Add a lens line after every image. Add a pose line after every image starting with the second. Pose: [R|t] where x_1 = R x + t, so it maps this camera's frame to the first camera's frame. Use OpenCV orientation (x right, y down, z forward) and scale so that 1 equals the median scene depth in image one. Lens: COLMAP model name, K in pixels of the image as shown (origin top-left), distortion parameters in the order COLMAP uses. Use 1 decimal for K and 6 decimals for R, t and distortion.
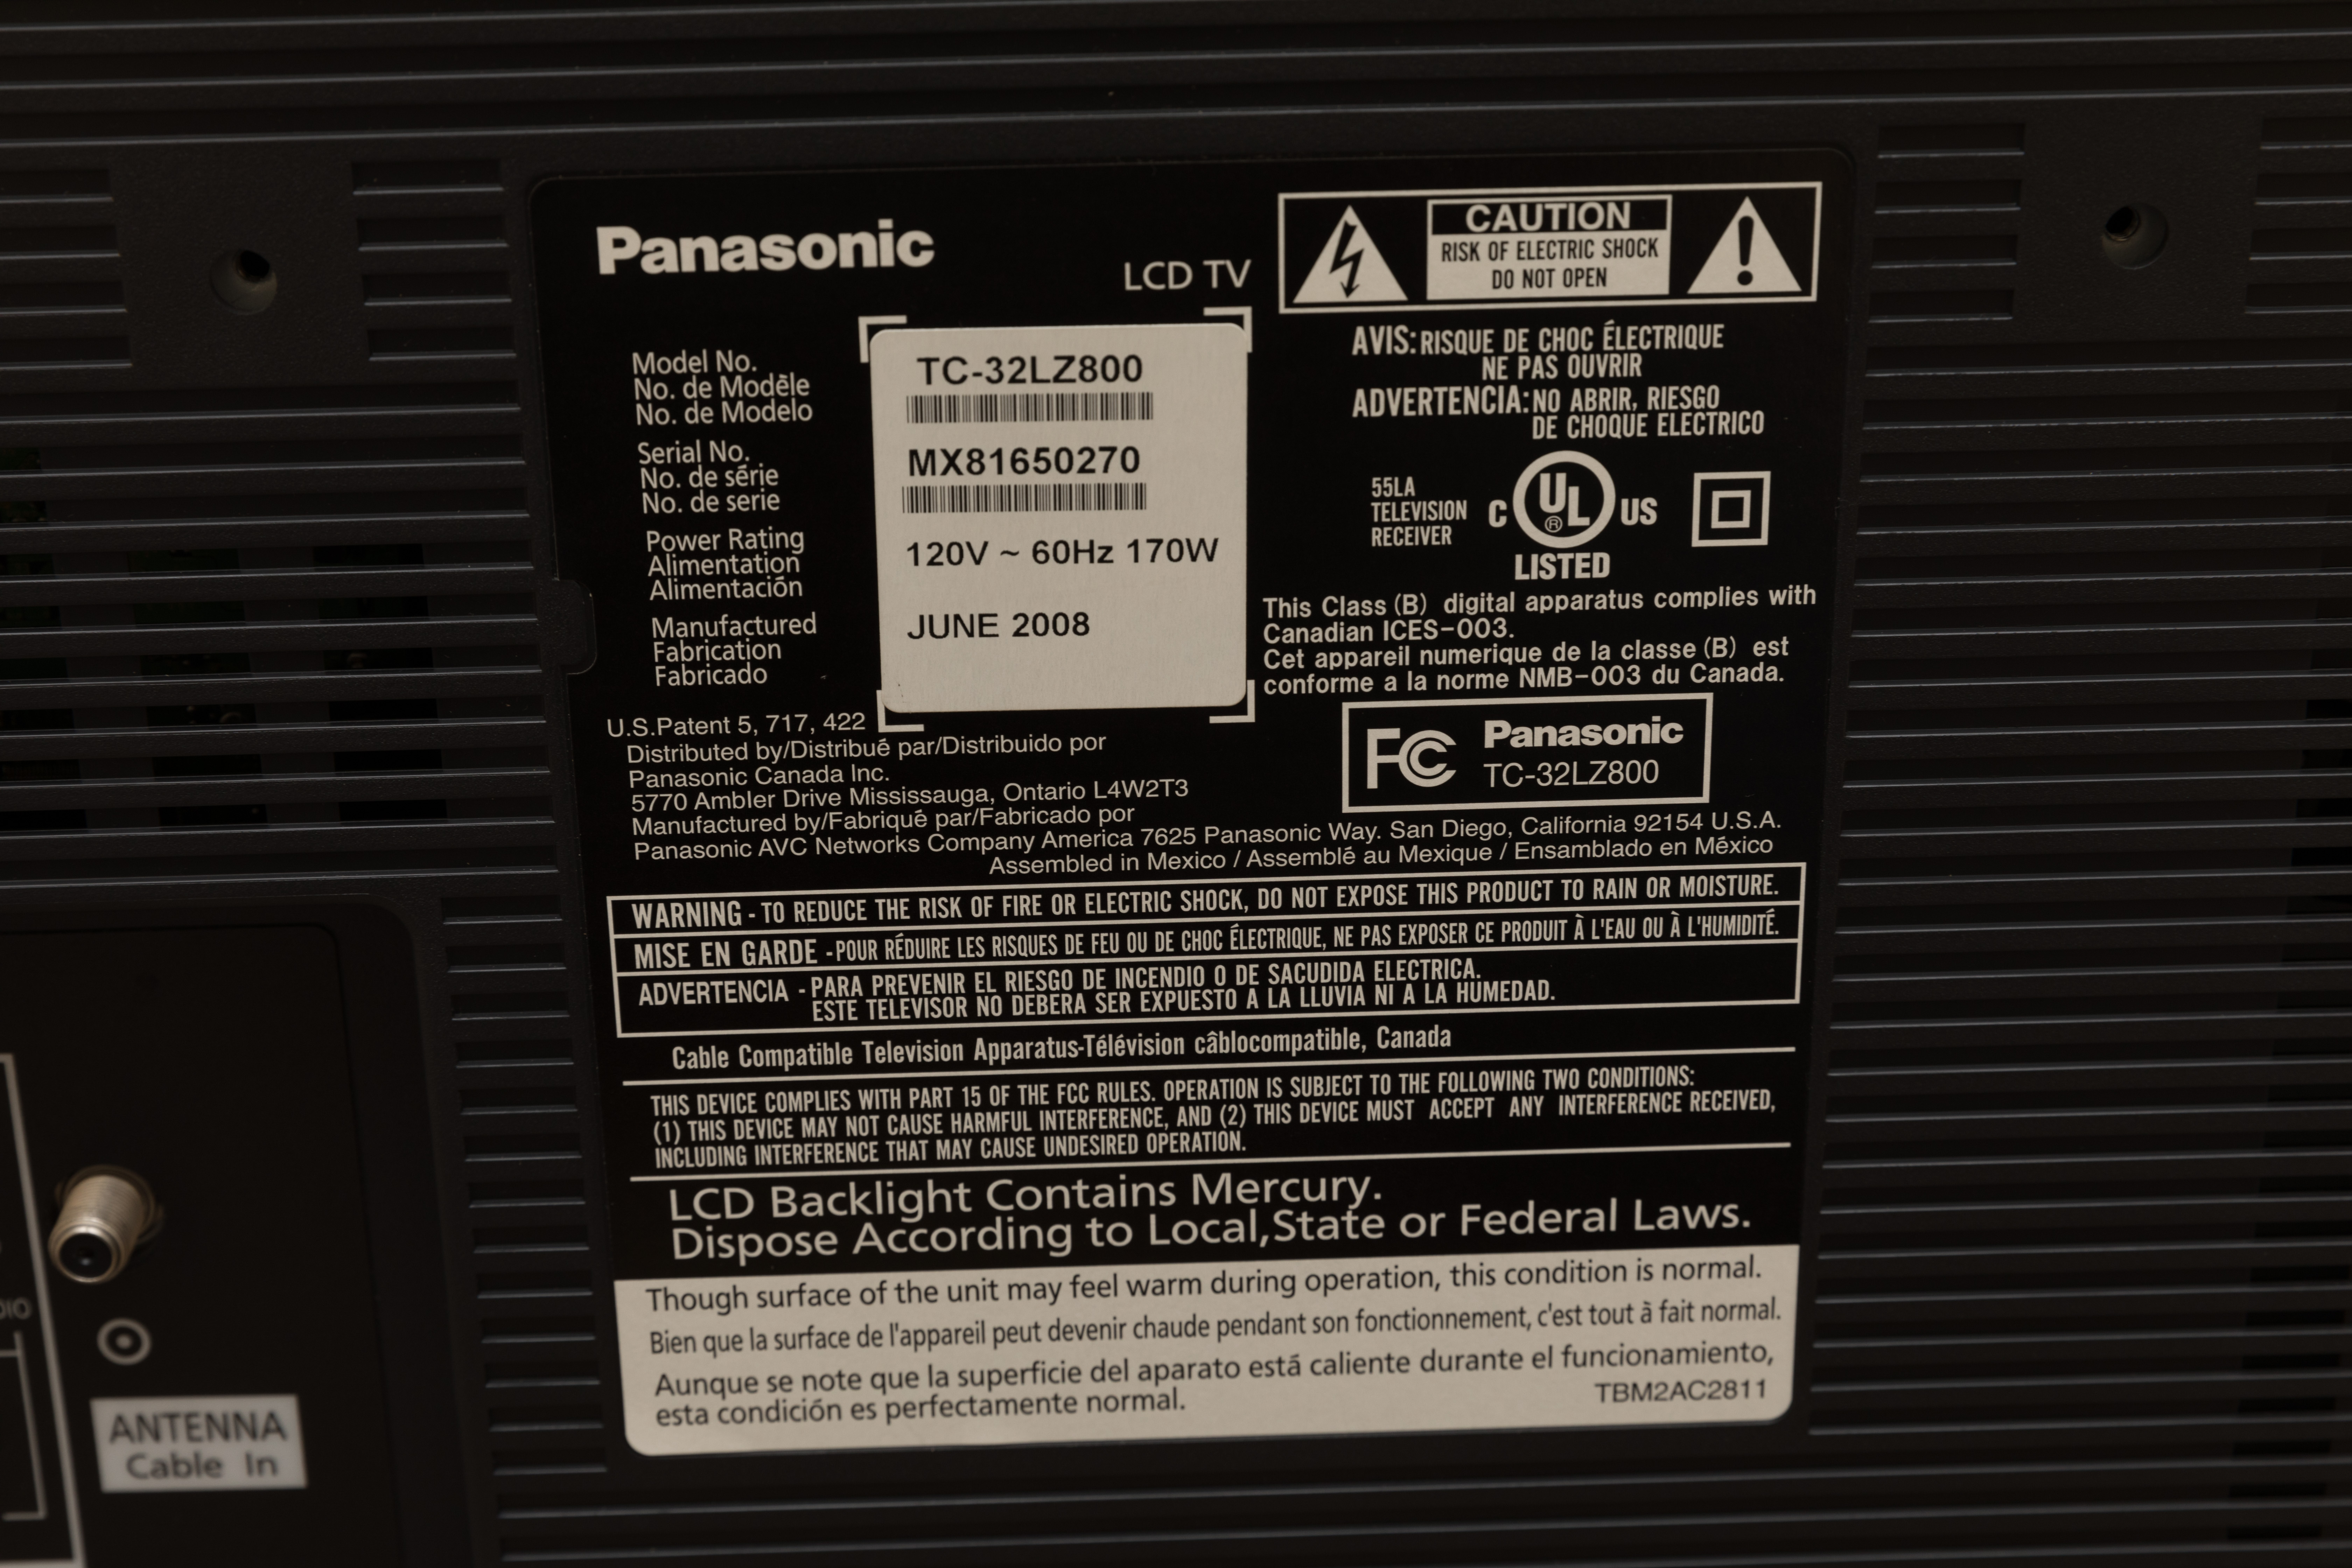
lens RADIAL K [[4526.0, 0, 1178.5], [0, 4526.0, 791.0], [0, 0, 1]] dist [0.008788, 0.000000]
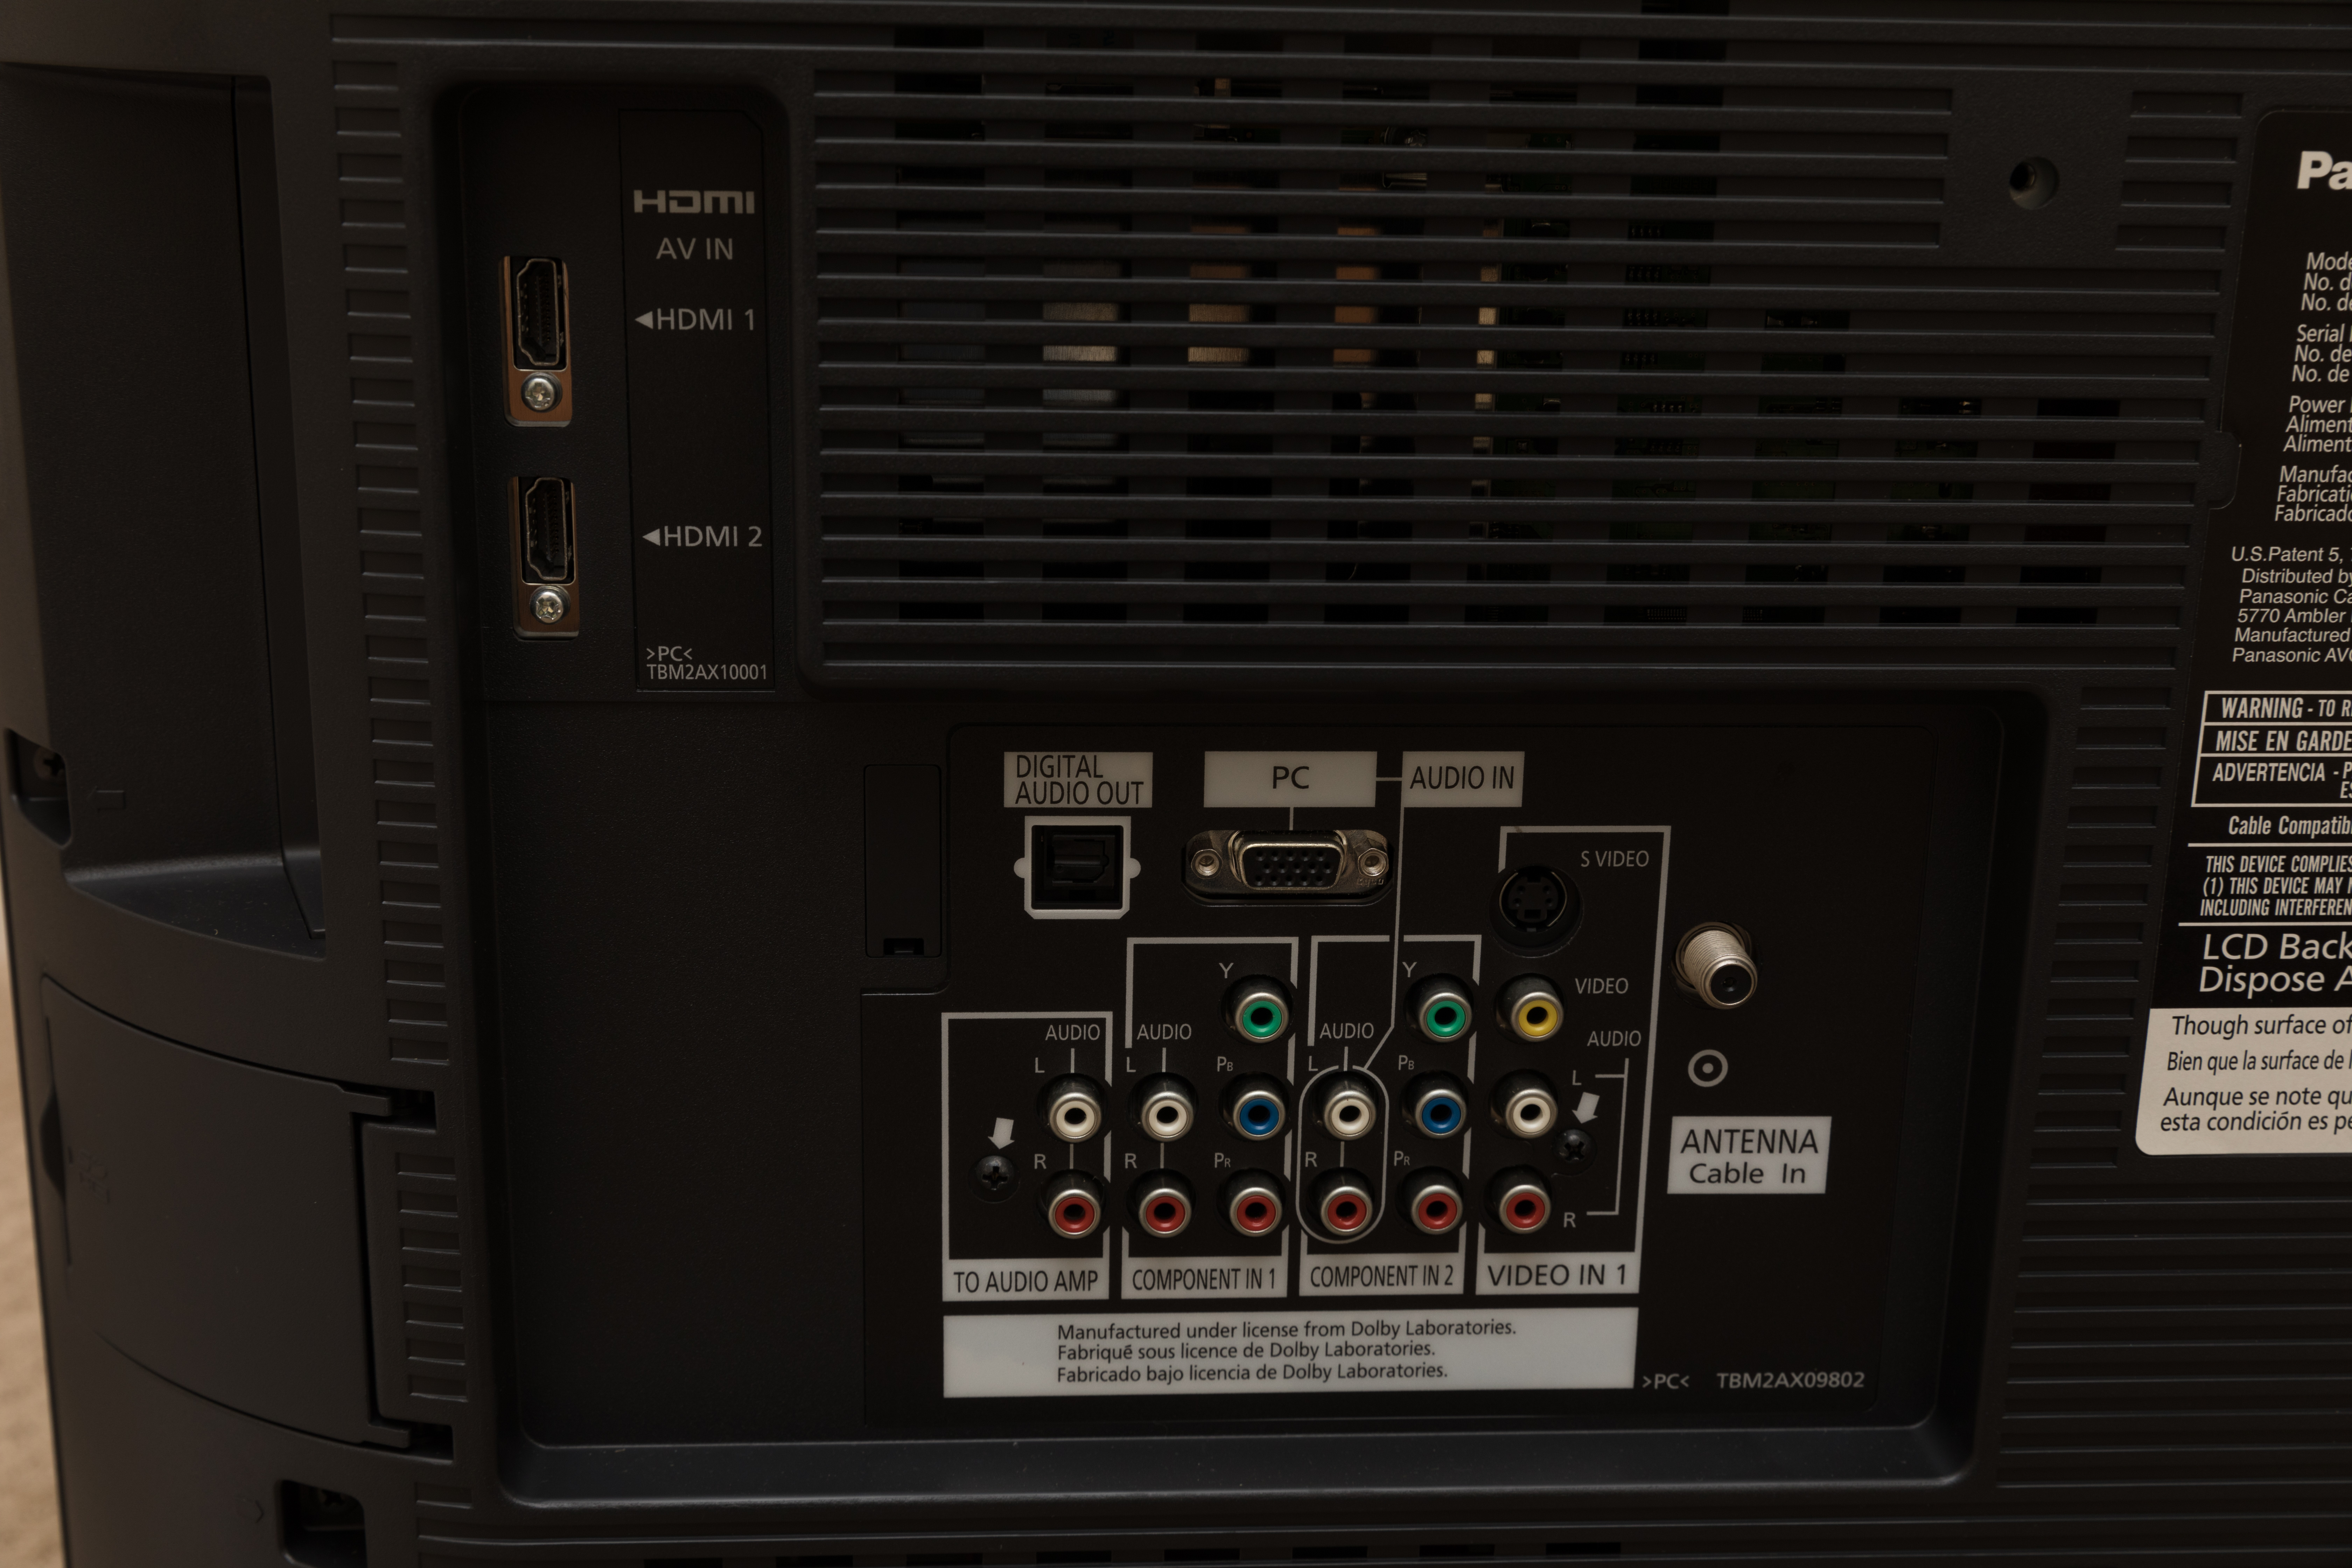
lens RADIAL K [[3343.3, 0, 1172.4], [0, 3343.3, 773.8], [0, 0, 1]] dist [0.025326, 0.000000]
pose [[0.996286, 0.028853, 0.081122, -0.487472], [-0.018960, 0.992571, -0.120182, 0.164241], [-0.083987, 0.118198, 0.989432, 0.078063]]
